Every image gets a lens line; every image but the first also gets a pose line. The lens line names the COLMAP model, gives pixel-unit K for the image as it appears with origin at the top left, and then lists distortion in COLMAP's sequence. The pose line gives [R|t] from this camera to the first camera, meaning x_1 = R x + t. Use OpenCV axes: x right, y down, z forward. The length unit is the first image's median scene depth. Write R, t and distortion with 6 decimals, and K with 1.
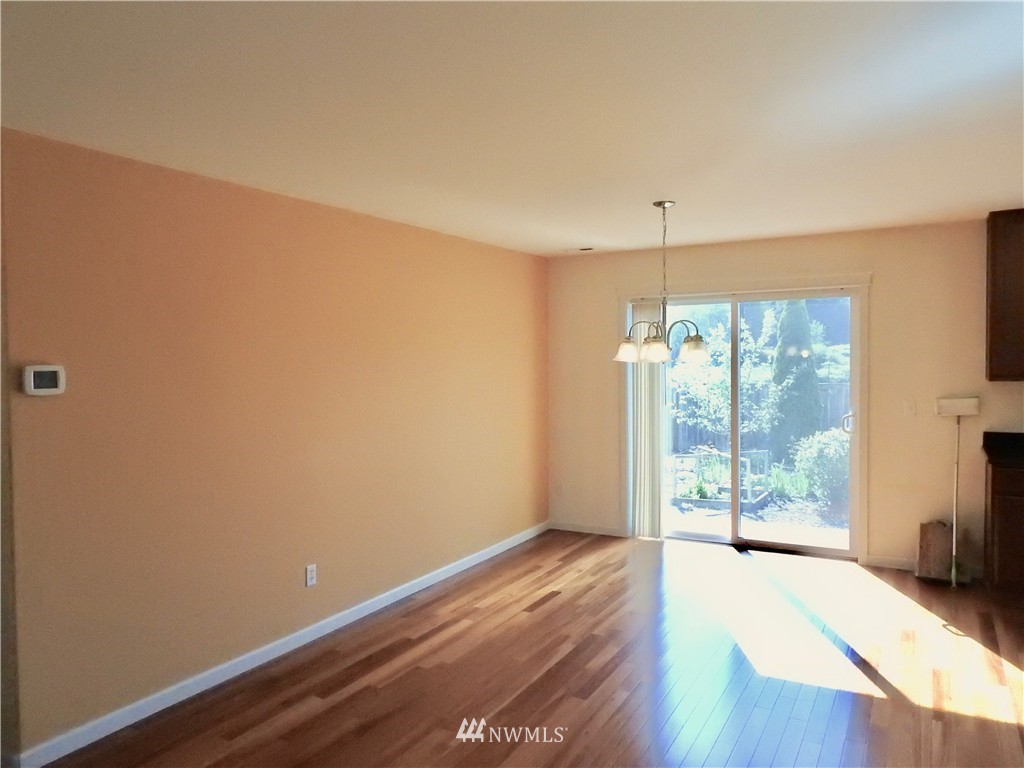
lens RADIAL K [[730.4, 0, 511.0], [0, 730.4, 382.4], [0, 0, 1]] dist [0.007613, 0.003705]
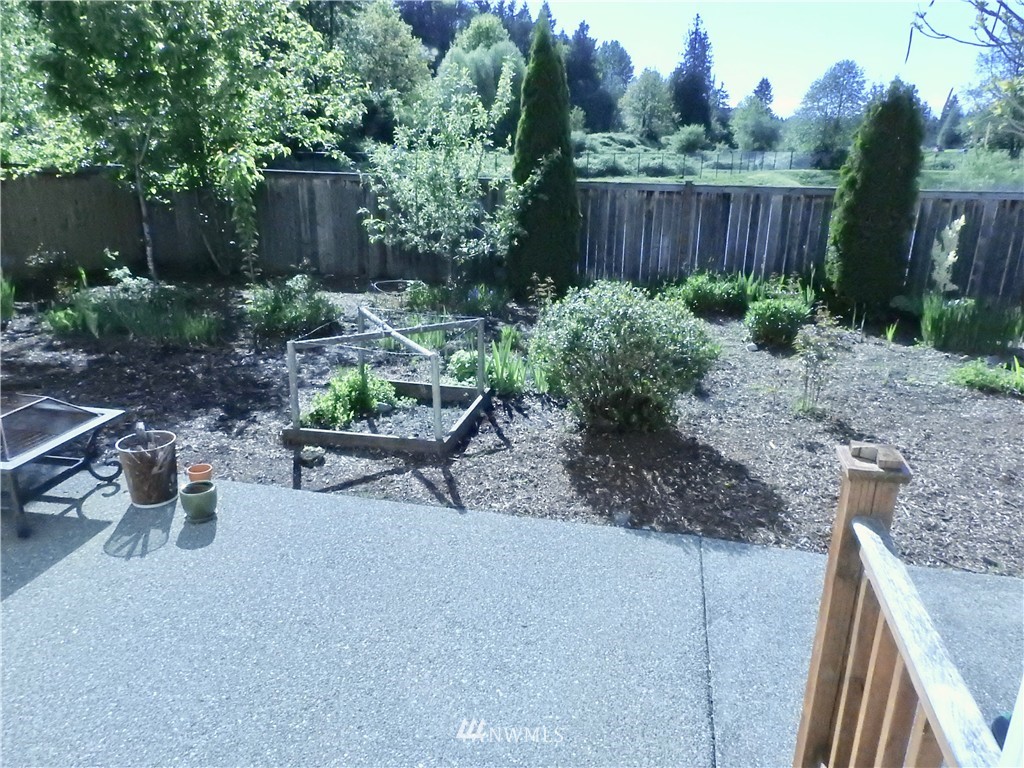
lens RADIAL K [[730.4, 0, 512.1], [0, 730.4, 385.4], [0, 0, 1]] dist [0.007613, 0.003705]
pose [[0.951095, -0.068619, 0.301181, 0.149140], [-0.020262, 0.959056, 0.282490, -0.007495], [-0.308234, -0.274778, 0.910763, 0.356799]]
